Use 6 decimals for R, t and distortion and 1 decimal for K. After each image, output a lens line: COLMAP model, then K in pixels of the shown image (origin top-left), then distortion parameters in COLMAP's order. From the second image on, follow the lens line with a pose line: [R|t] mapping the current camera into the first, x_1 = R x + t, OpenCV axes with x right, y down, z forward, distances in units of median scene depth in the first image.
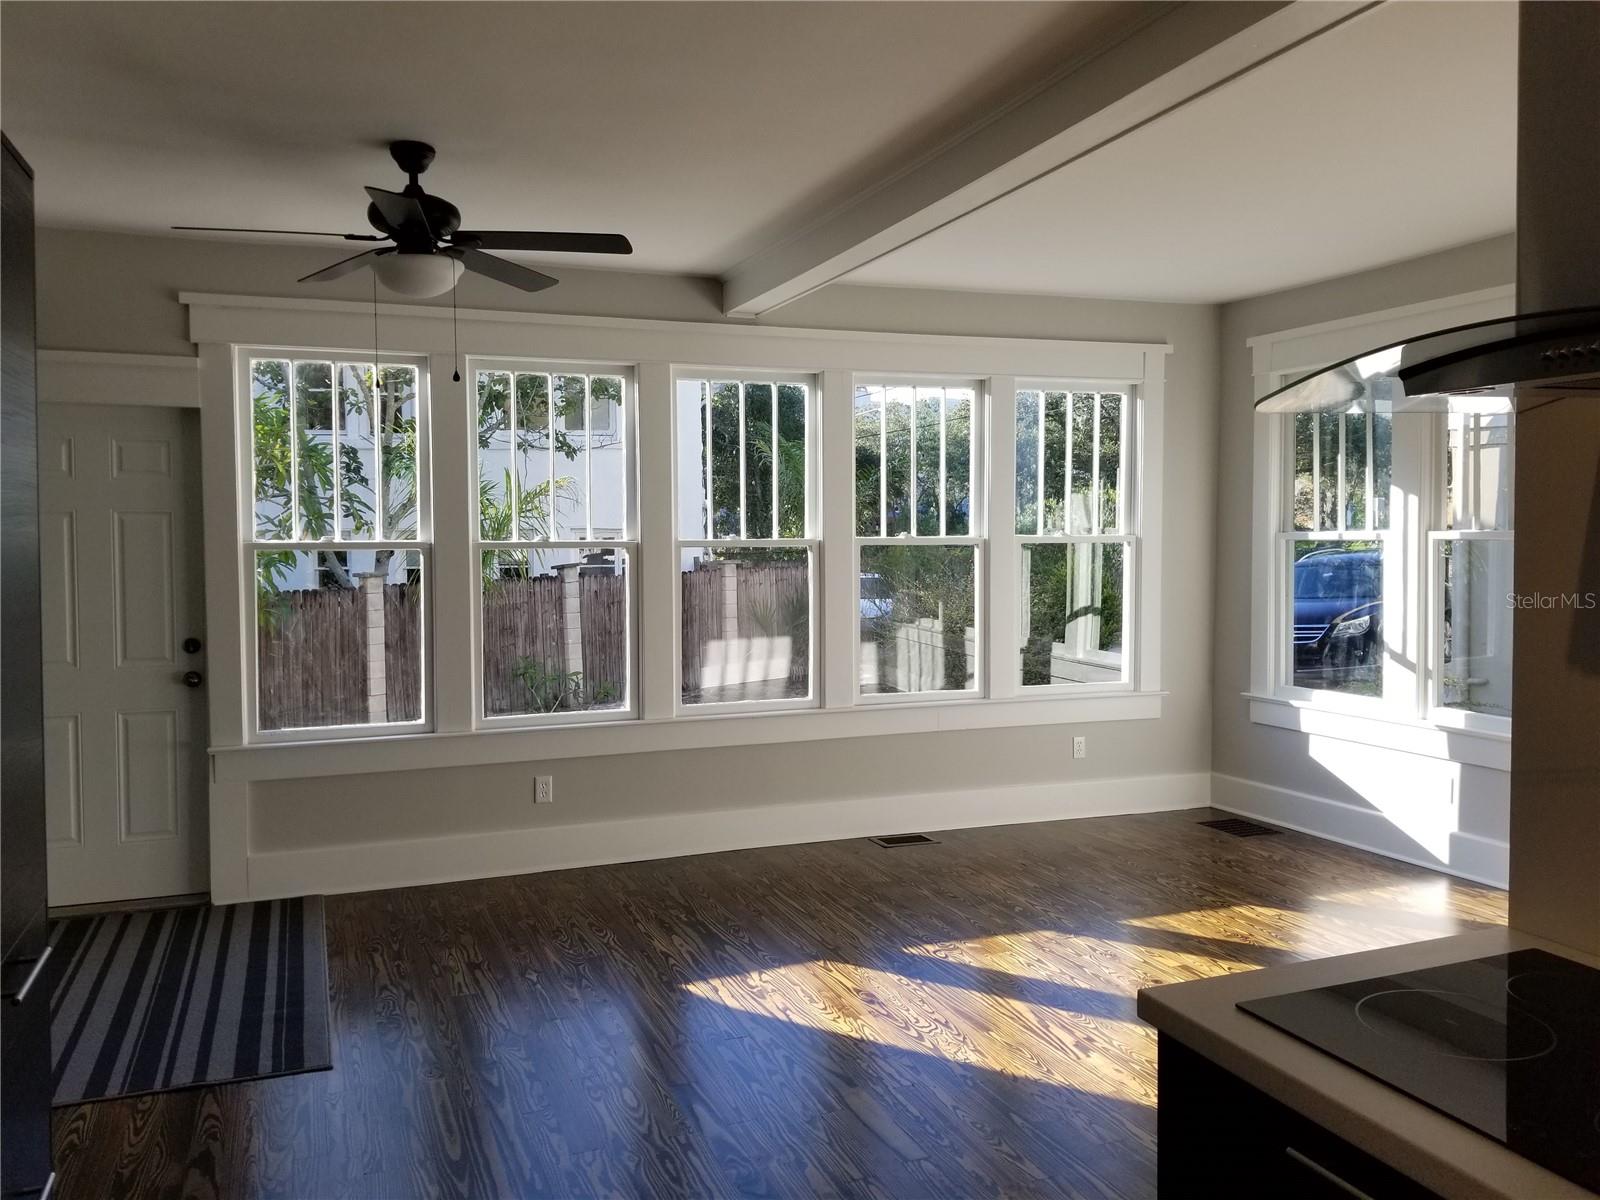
lens RADIAL K [[1253.9, 0, 799.6], [0, 1253.9, 594.7], [0, 0, 1]] dist [0.041075, -0.050966]
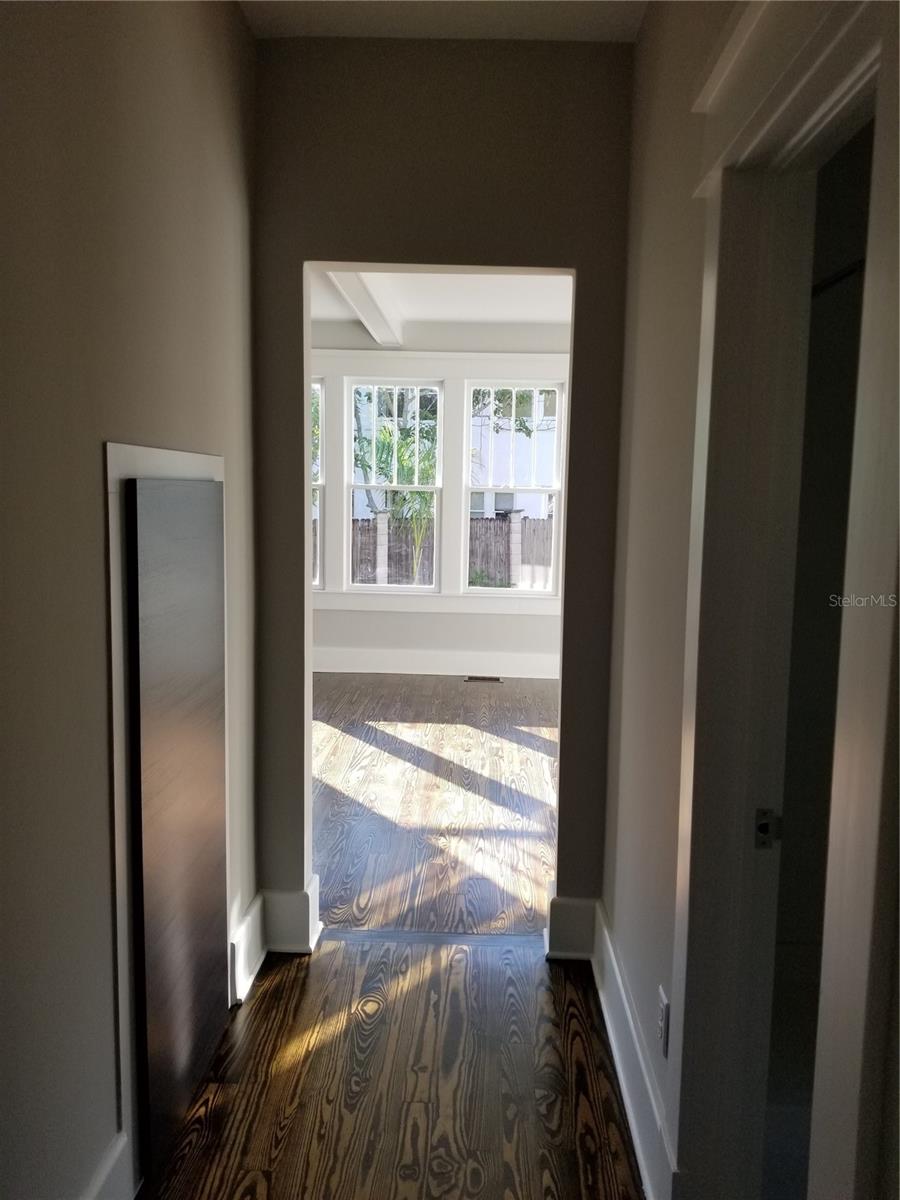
lens RADIAL K [[940.5, 0, 450.9], [0, 940.5, 601.9], [0, 0, 1]] dist [0.041075, -0.050966]
pose [[0.914950, 0.065382, -0.398236, 0.555564], [-0.039672, 0.996581, 0.072470, 0.016641], [0.401612, -0.050508, 0.914416, -0.099839]]
